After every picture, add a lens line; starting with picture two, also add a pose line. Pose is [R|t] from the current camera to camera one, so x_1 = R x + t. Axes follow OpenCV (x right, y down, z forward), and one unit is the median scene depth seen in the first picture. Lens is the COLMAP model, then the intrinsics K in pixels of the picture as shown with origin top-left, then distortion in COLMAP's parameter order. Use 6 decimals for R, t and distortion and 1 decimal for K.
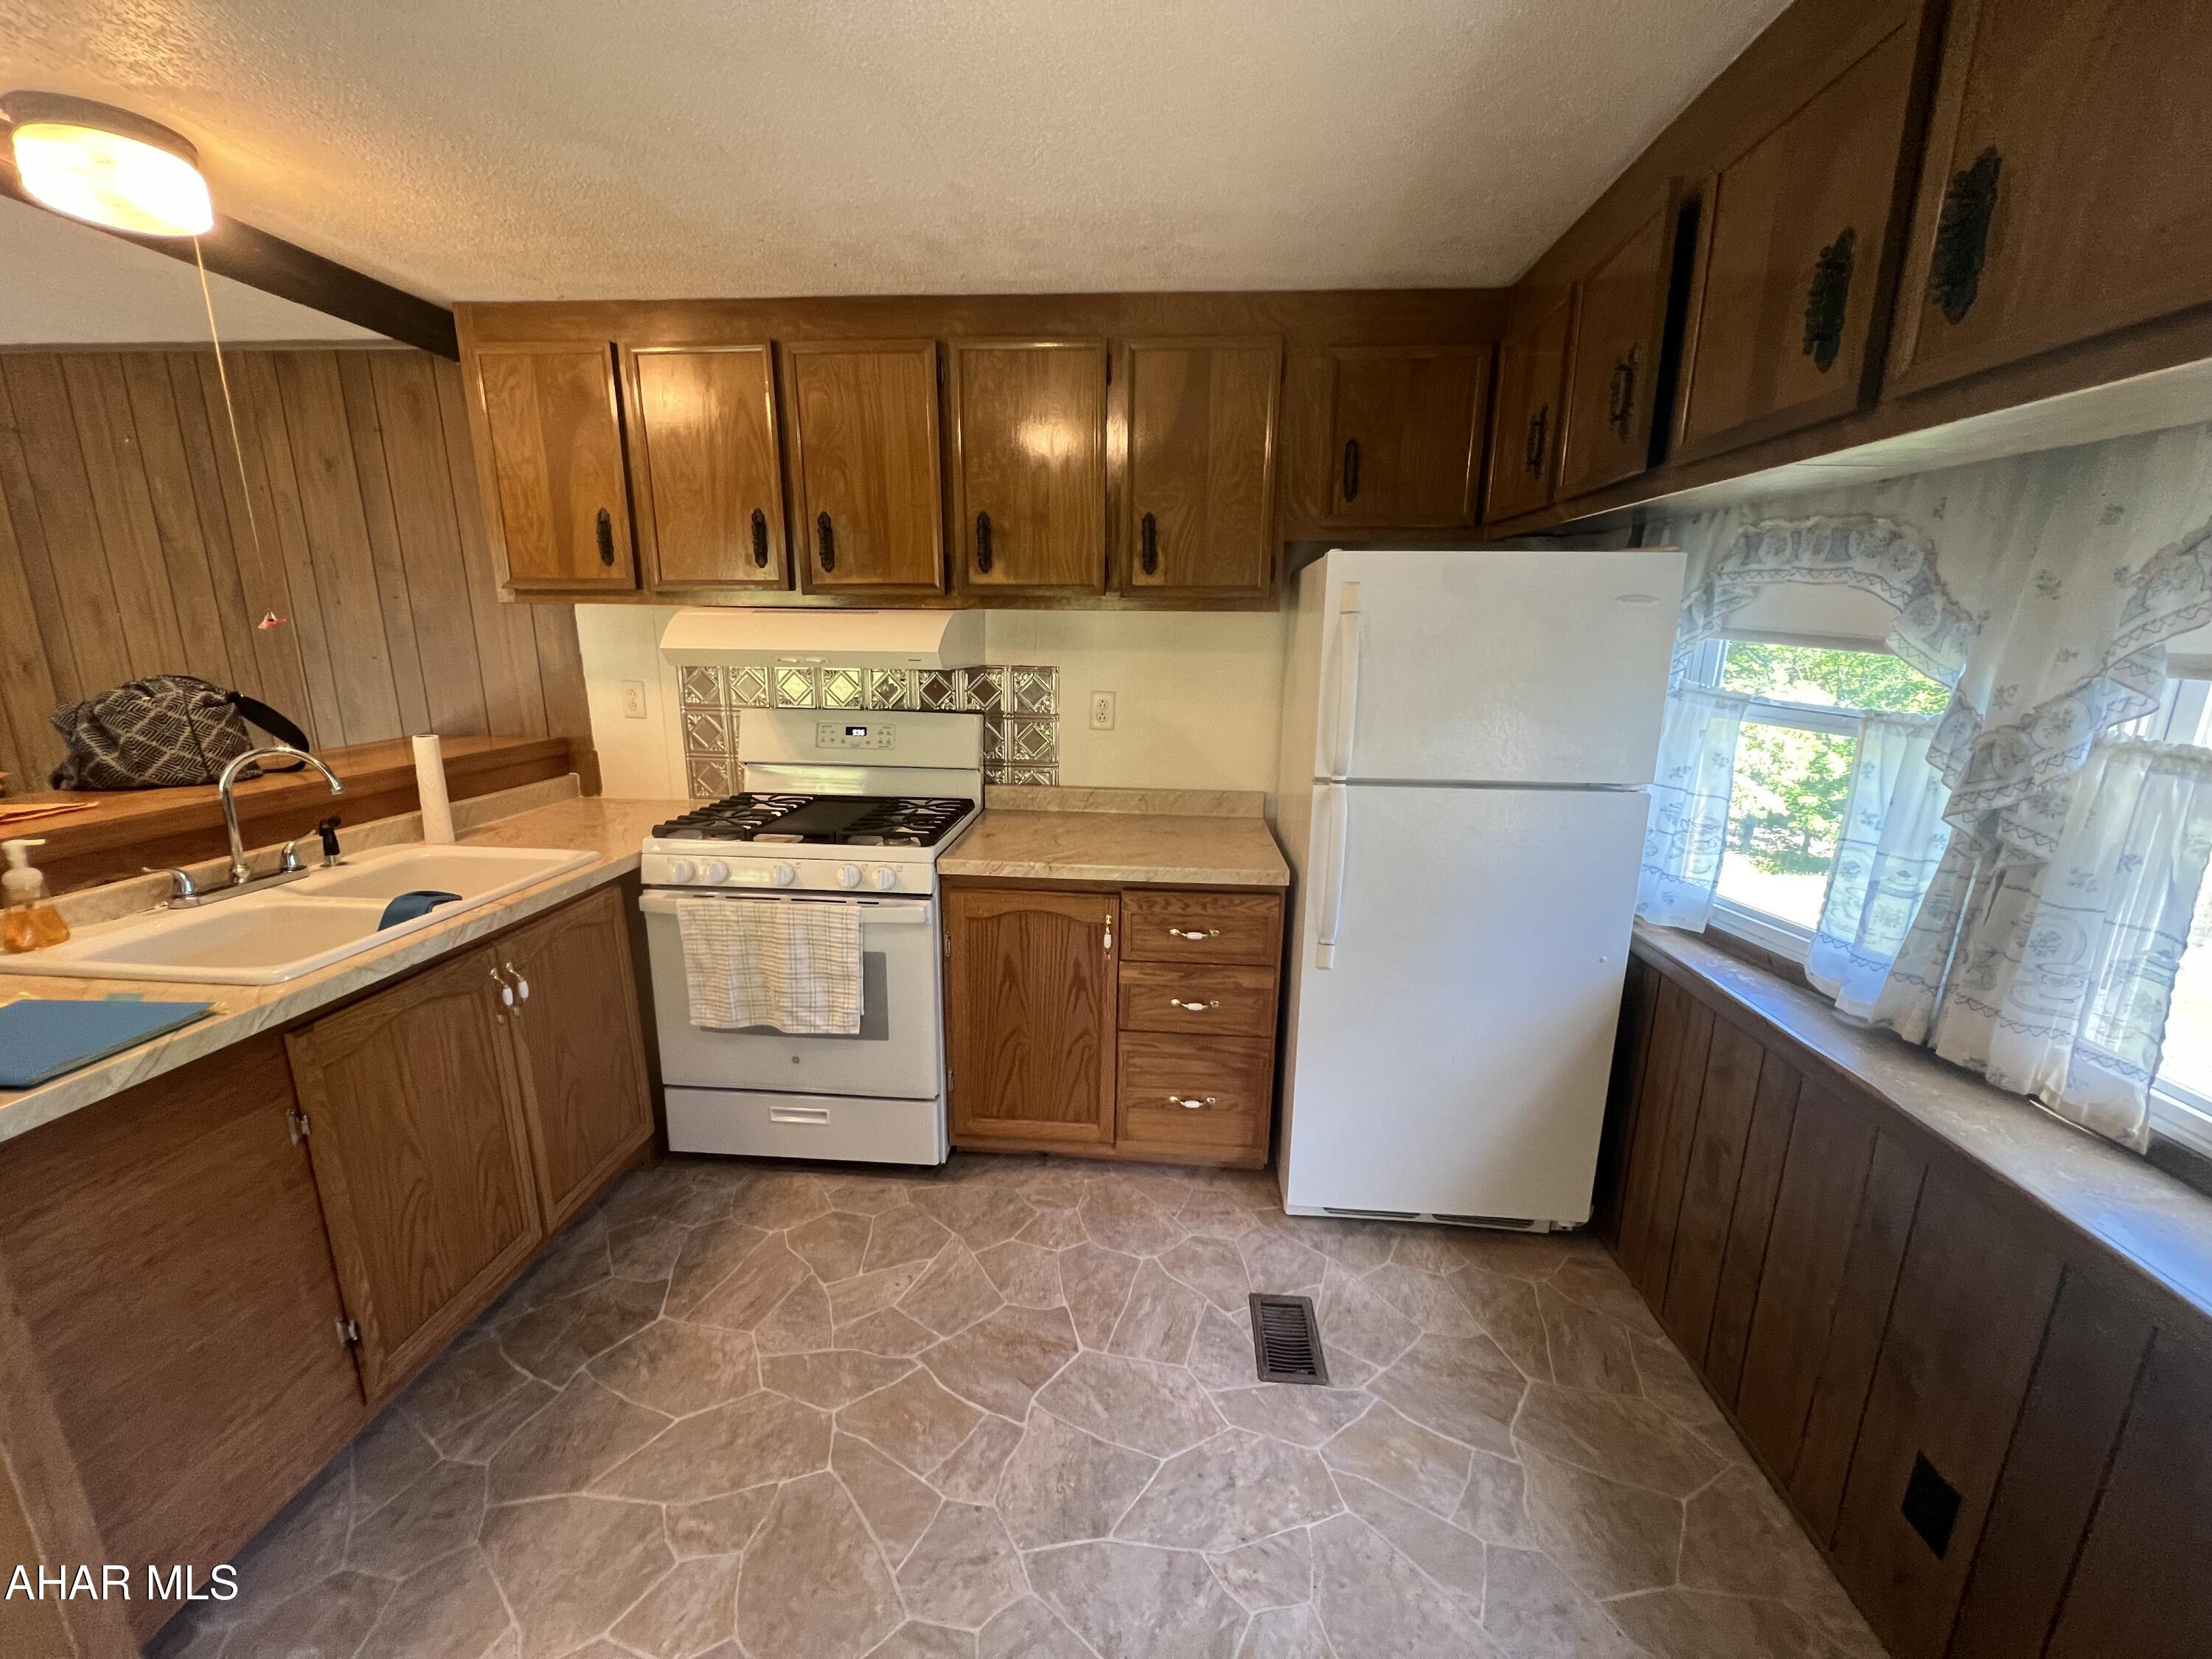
lens RADIAL K [[885.2, 0, 1109.7], [0, 885.2, 826.7], [0, 0, 1]] dist [0.001075, 0.000021]
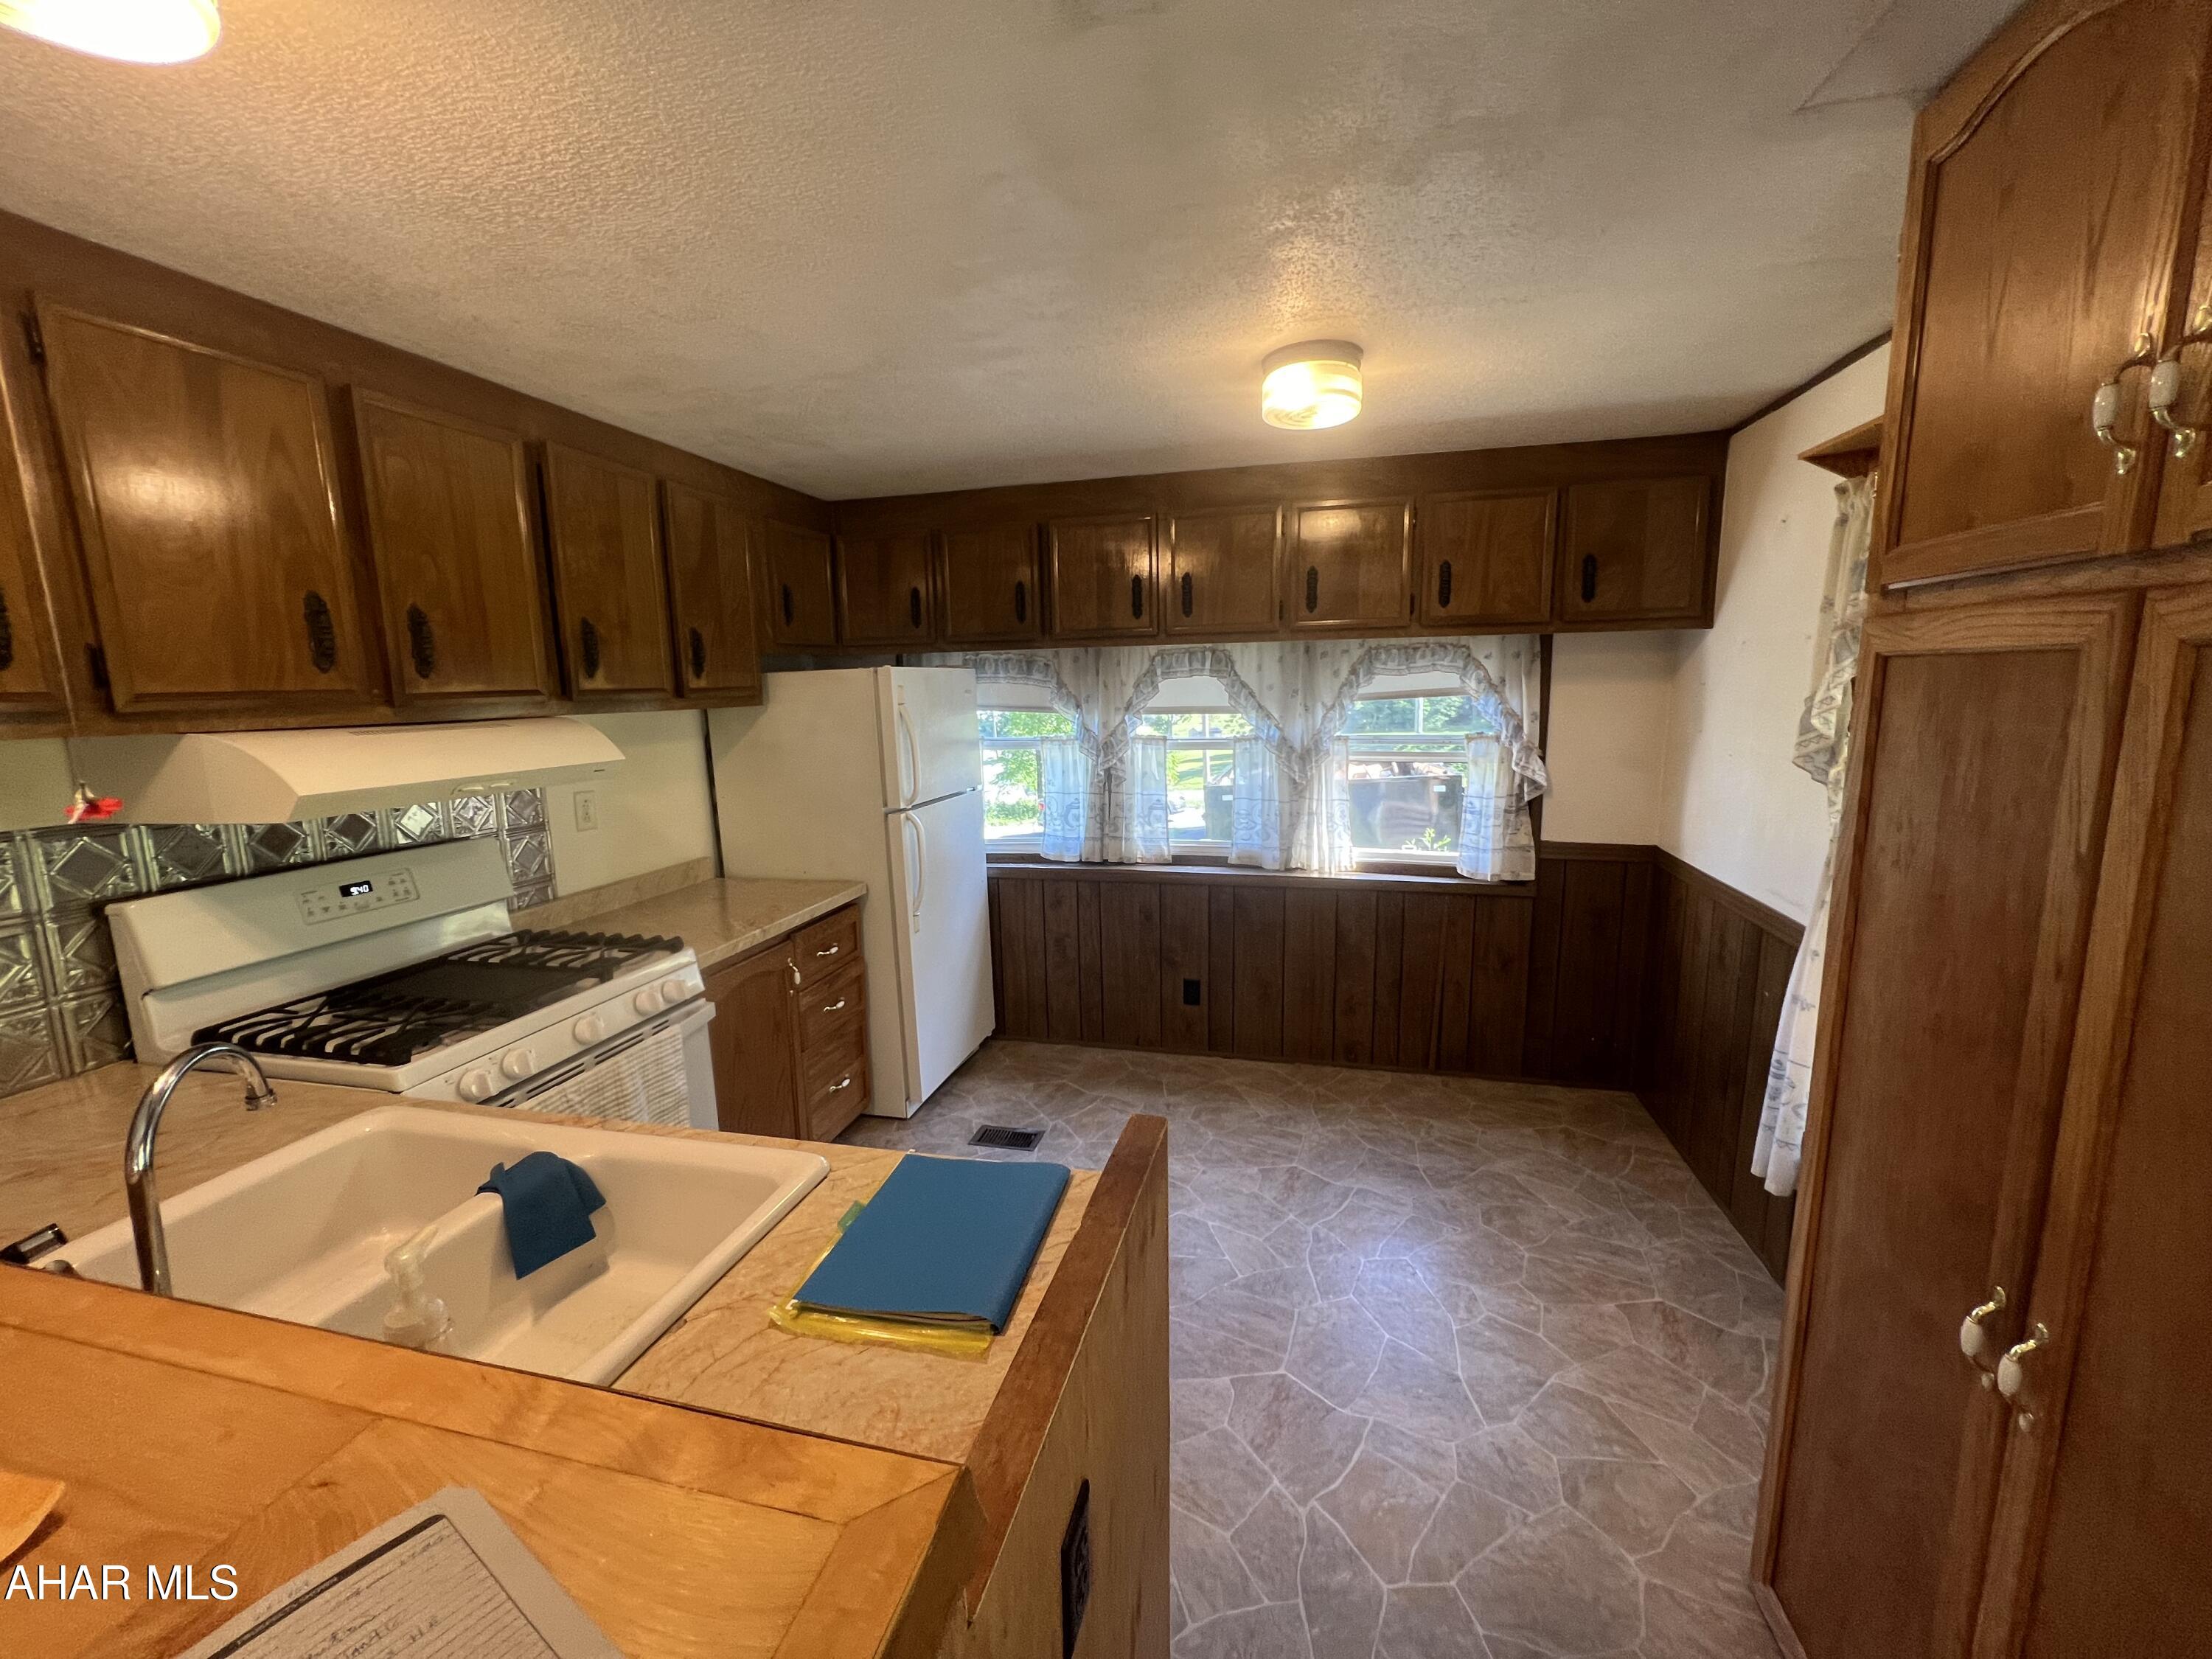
lens RADIAL K [[885.2, 0, 1108.9], [0, 885.2, 828.6], [0, 0, 1]] dist [0.001075, 0.000021]
pose [[0.171053, -0.174272, 0.969727, -1.054208], [0.245366, 0.960758, 0.129380, -0.117304], [-0.954220, 0.215807, 0.207101, 0.297227]]
